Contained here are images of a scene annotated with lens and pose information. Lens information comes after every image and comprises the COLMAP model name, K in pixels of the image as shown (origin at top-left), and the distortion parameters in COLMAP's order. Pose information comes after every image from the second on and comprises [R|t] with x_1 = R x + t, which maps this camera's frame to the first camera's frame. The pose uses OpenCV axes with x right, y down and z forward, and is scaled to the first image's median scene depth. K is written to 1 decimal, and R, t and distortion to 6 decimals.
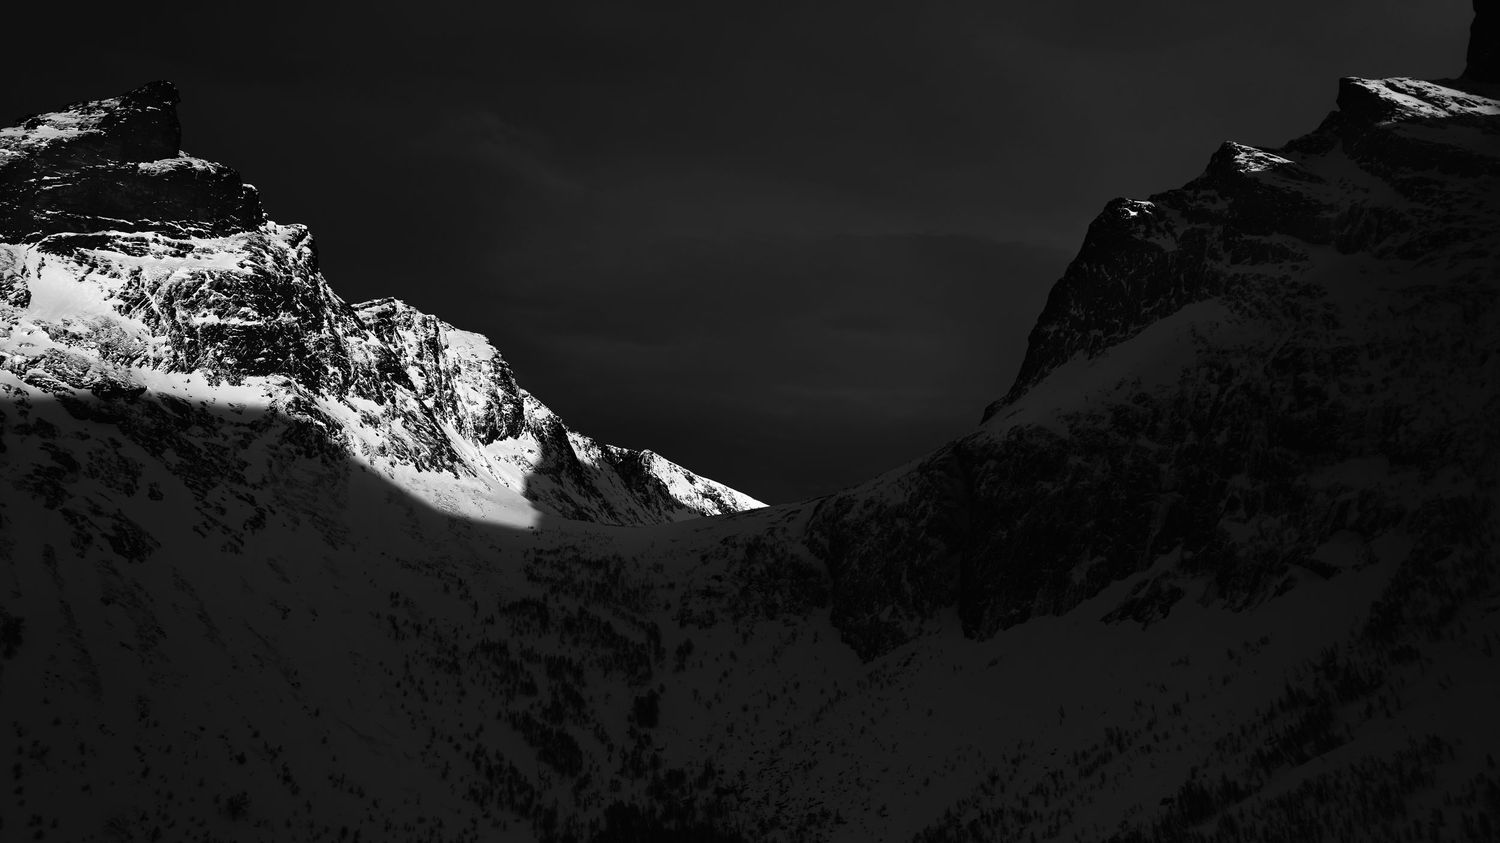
lens RADIAL K [[1222.0, 0, 749.6], [0, 1222.0, 422.5], [0, 0, 1]] dist [0.039716, 0.007176]
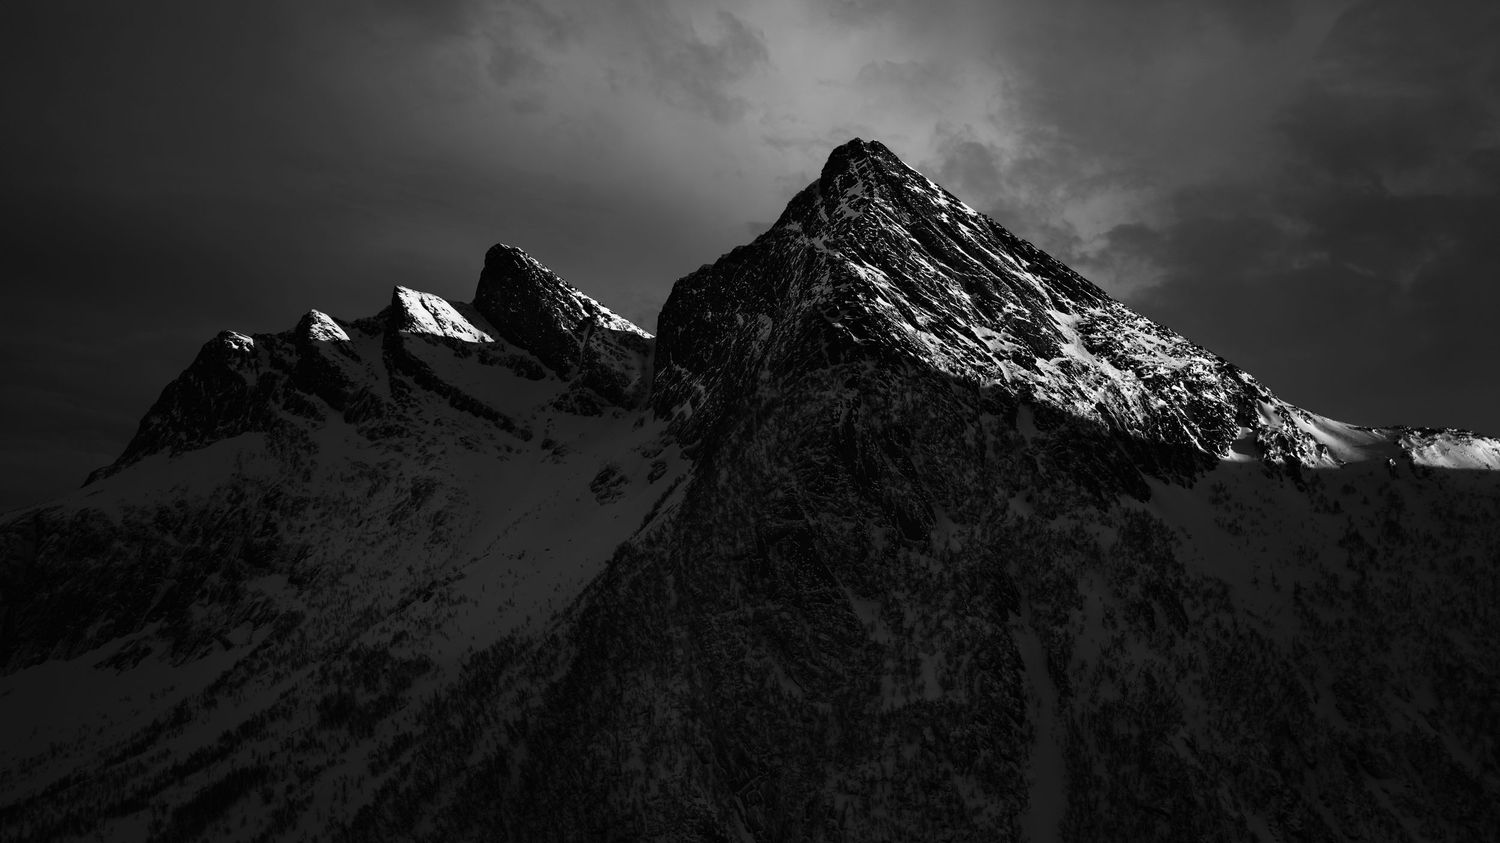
lens RADIAL K [[1222.0, 0, 749.6], [0, 1222.0, 419.7], [0, 0, 1]] dist [0.039716, 0.007176]
pose [[0.817452, 0.150436, 0.556005, 0.049493], [-0.152320, 0.987386, -0.043208, -0.153004], [-0.555492, -0.049370, 0.830055, -0.535856]]
